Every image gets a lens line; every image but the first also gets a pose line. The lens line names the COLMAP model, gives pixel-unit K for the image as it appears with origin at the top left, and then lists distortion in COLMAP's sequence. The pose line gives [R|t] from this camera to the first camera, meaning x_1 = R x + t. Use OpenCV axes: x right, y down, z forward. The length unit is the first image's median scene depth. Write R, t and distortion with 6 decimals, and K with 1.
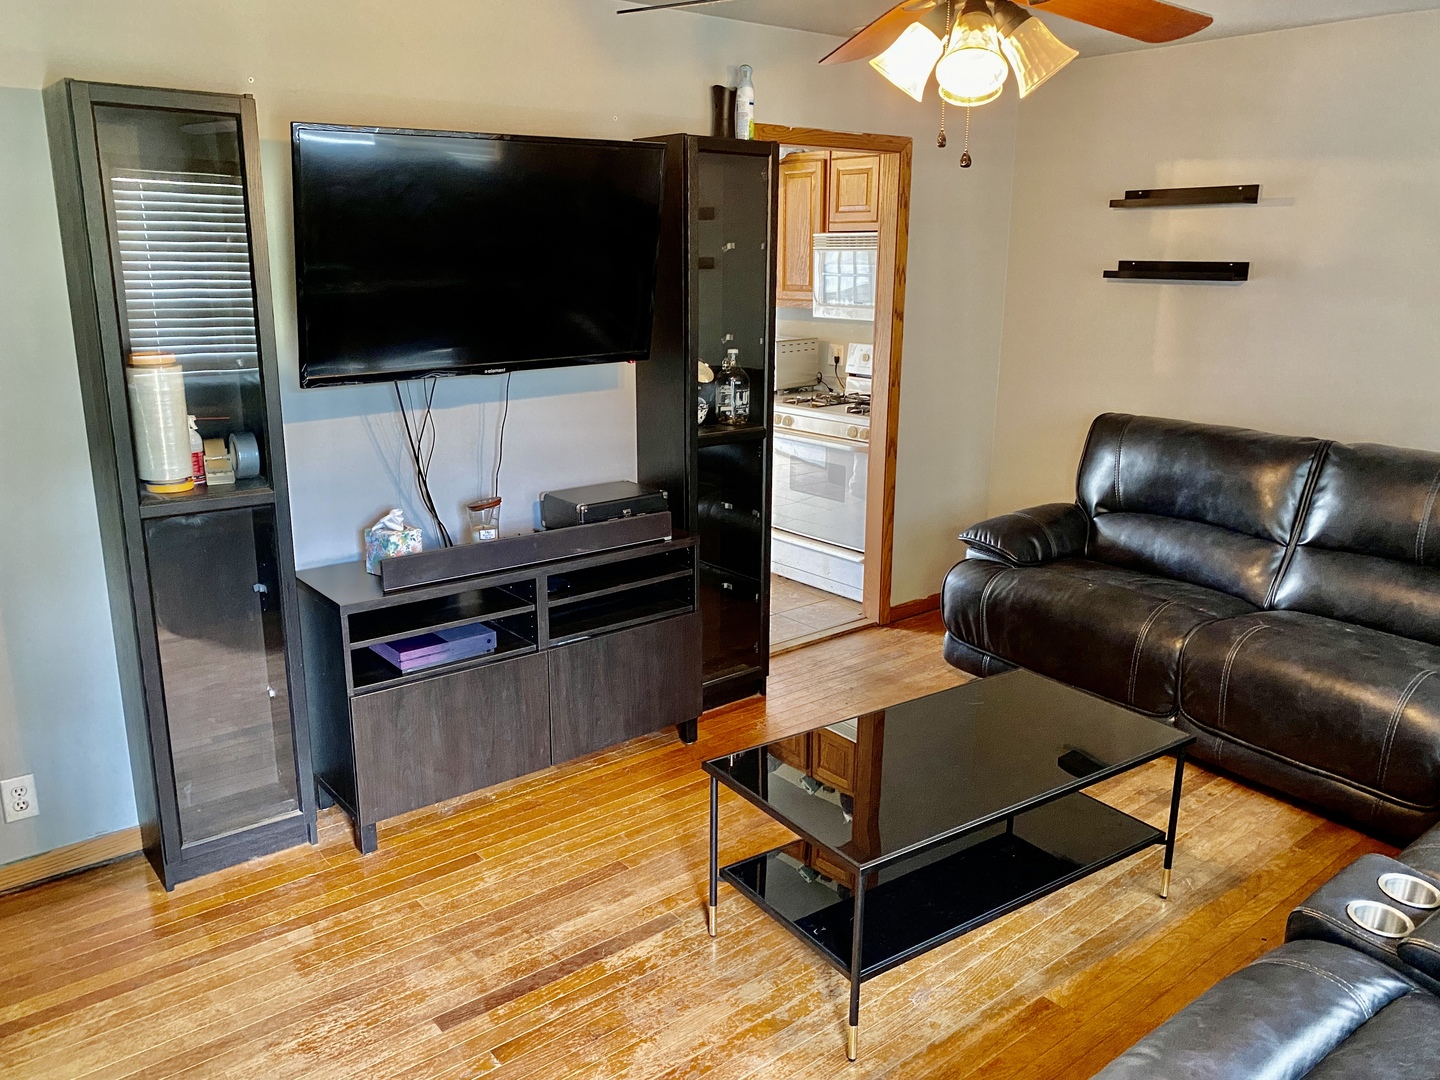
lens RADIAL K [[1101.1, 0, 715.6], [0, 1101.1, 539.2], [0, 0, 1]] dist [0.009219, -0.025181]
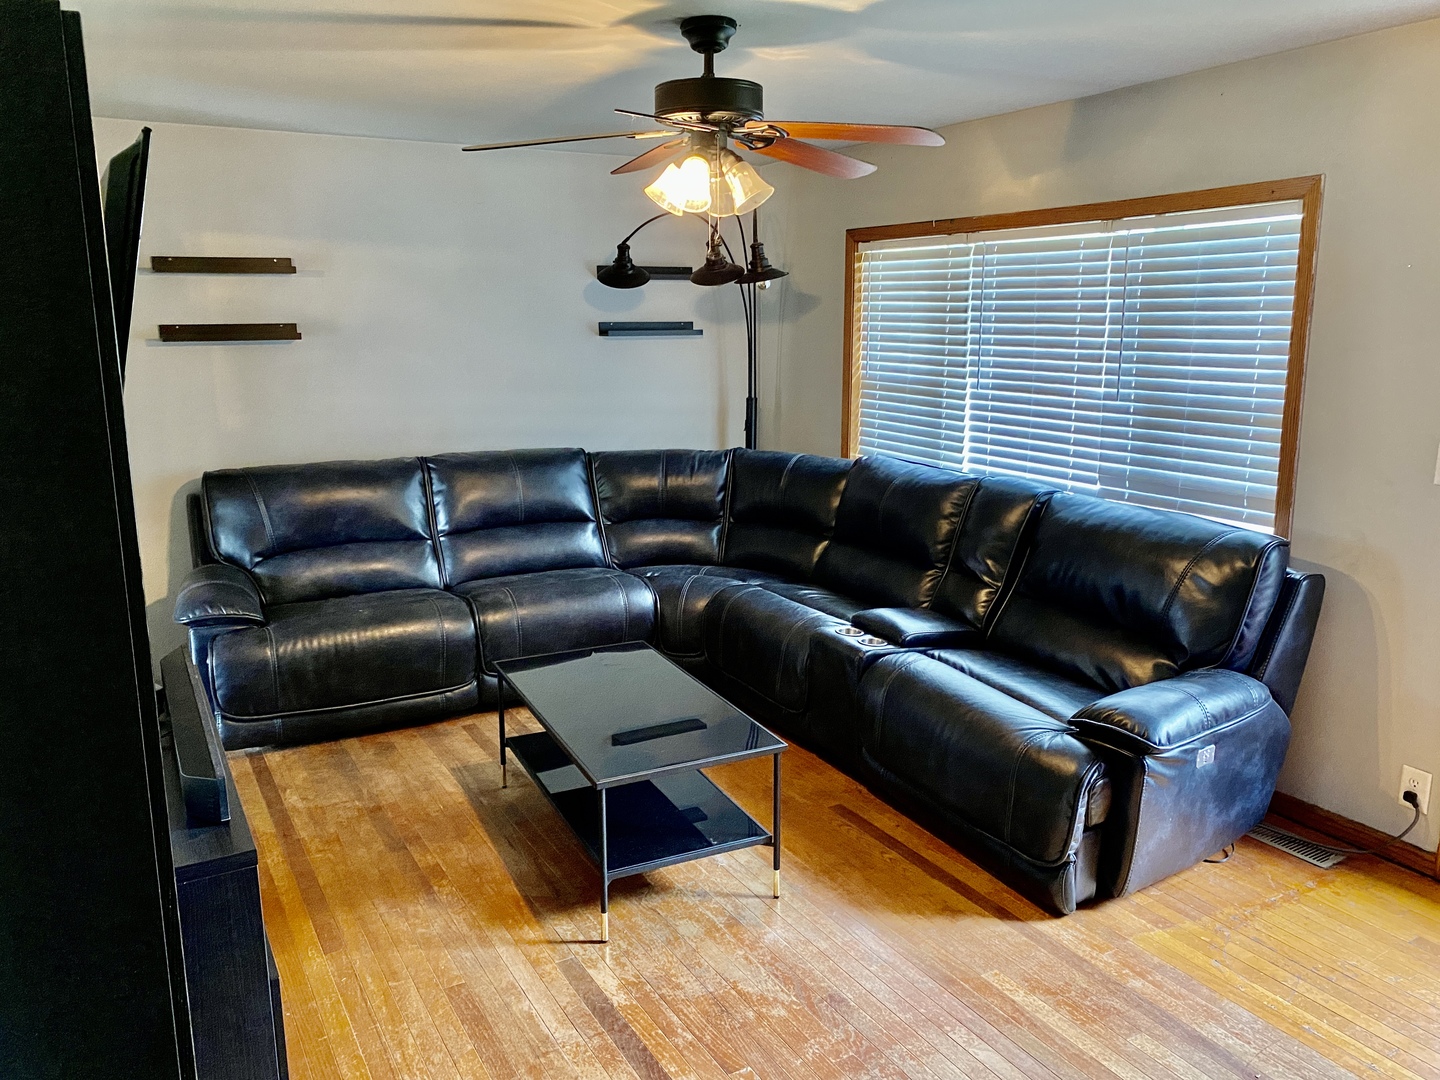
lens RADIAL K [[1101.1, 0, 729.4], [0, 1101.1, 539.6], [0, 0, 1]] dist [0.009219, -0.025181]
pose [[0.151837, -0.207811, 0.966313, -0.893980], [0.255181, 0.952746, 0.164797, -0.155372], [-0.954897, 0.221562, 0.197692, 0.545858]]
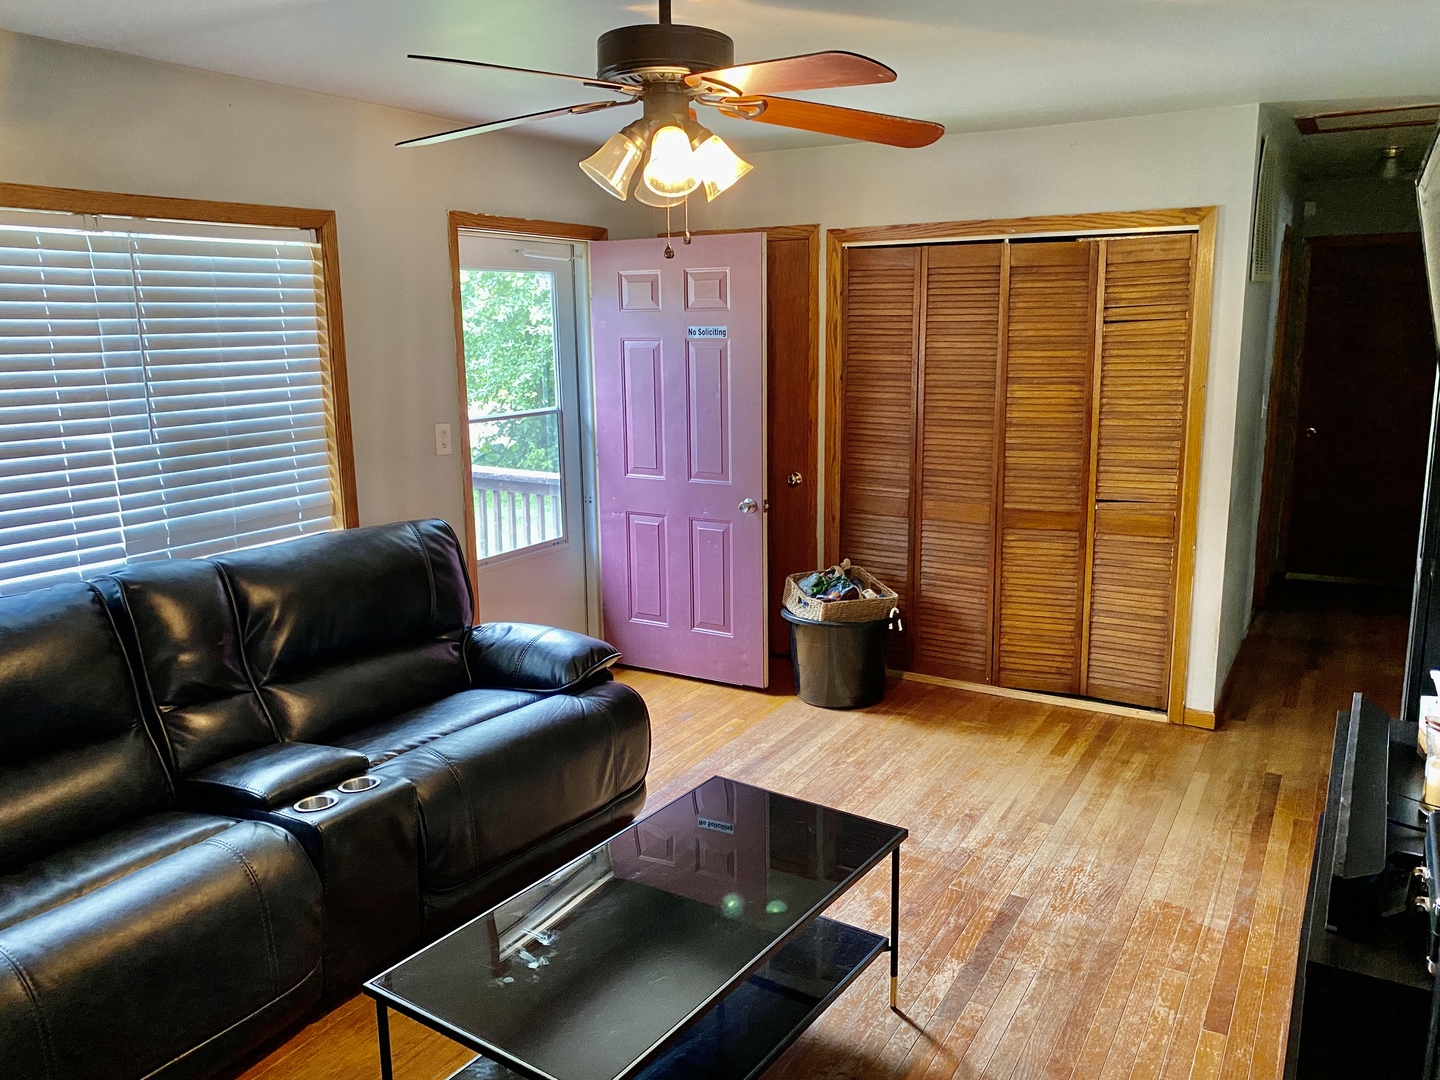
lens RADIAL K [[1101.1, 0, 725.2], [0, 1101.1, 535.6], [0, 0, 1]] dist [0.009219, -0.025181]
pose [[-0.933904, 0.075131, -0.349542, 0.425234], [-0.080872, 0.907938, 0.411227, -0.393280], [0.348259, 0.412314, -0.841851, 1.508922]]
